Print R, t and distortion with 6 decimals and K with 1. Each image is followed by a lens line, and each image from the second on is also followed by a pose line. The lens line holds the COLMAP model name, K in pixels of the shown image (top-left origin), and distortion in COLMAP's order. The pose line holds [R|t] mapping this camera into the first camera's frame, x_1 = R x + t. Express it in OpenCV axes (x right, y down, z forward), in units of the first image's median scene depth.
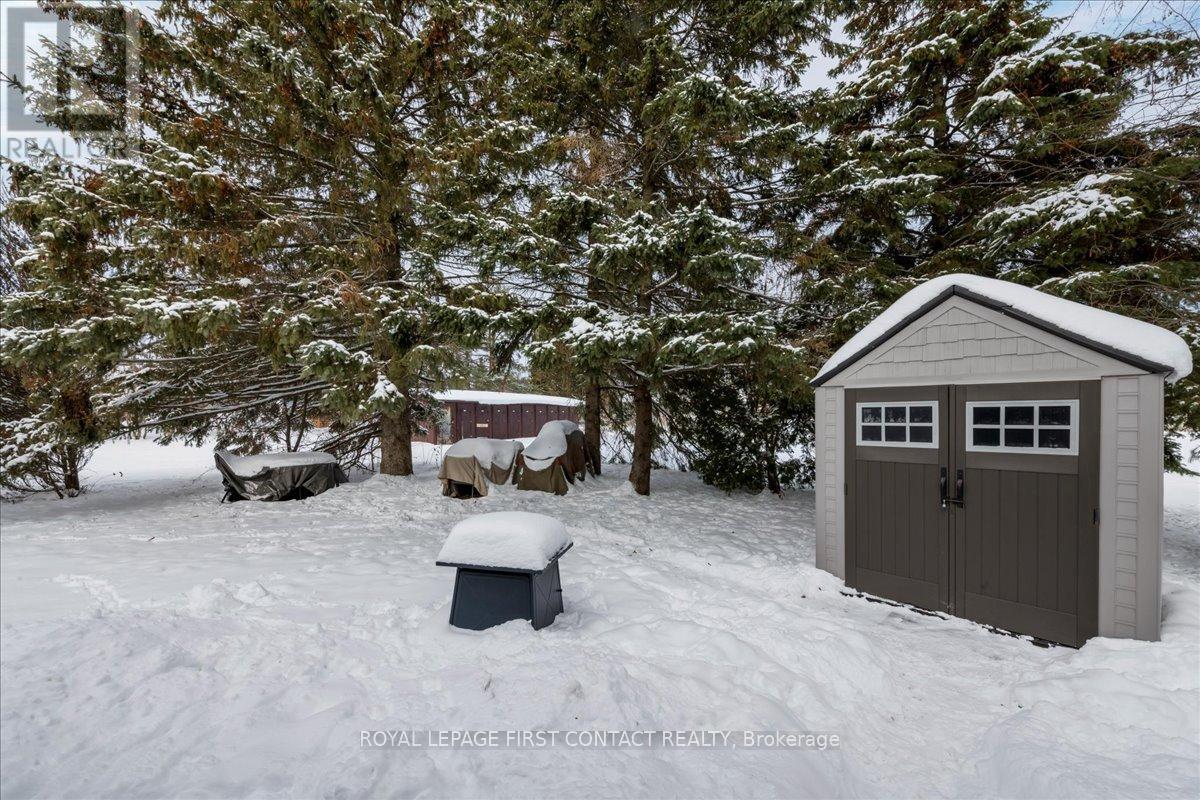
lens RADIAL K [[495.3, 0, 600.2], [0, 495.3, 432.1], [0, 0, 1]] dist [-0.000160, -0.000053]
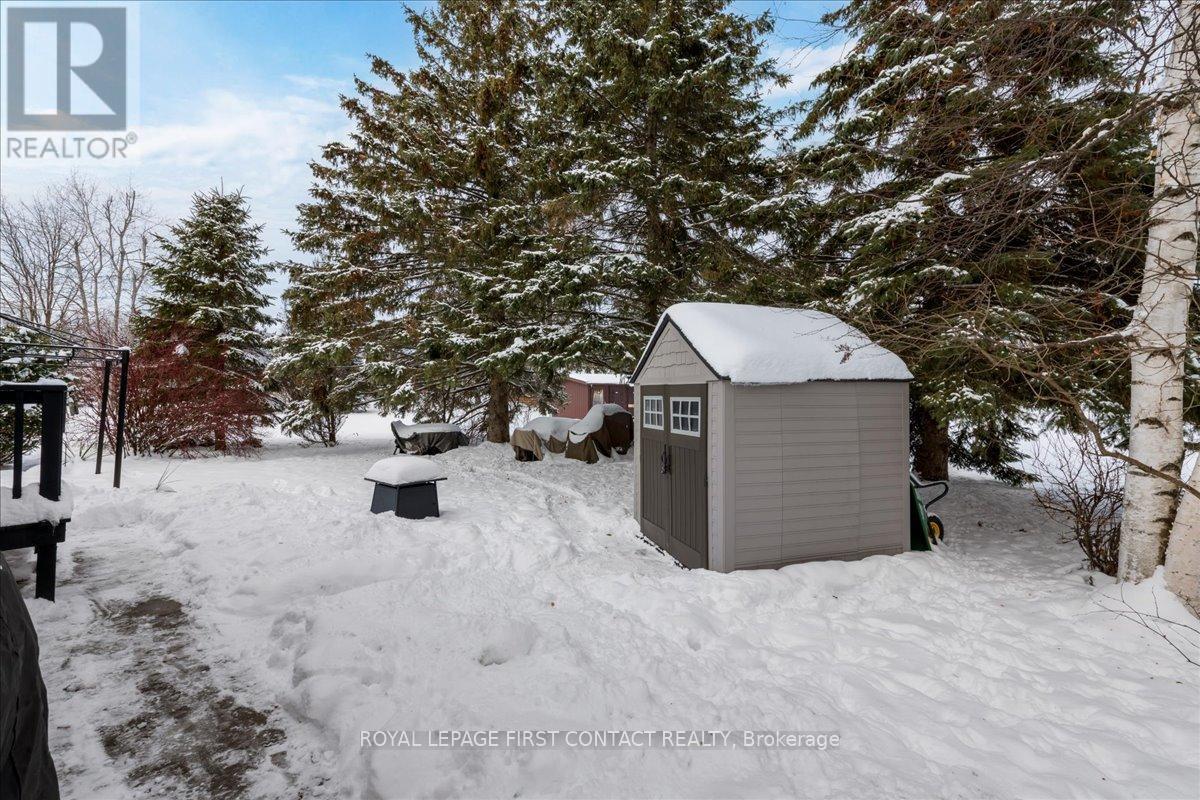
lens RADIAL K [[480.0, 0, 570.3], [0, 480.0, 397.2], [0, 0, 1]] dist [0.000249, -0.000231]
pose [[0.900899, 0.004997, -0.434000, 0.397449], [-0.018660, 0.999455, -0.027228, -0.007048], [0.433627, 0.032628, 0.900501, -0.128560]]
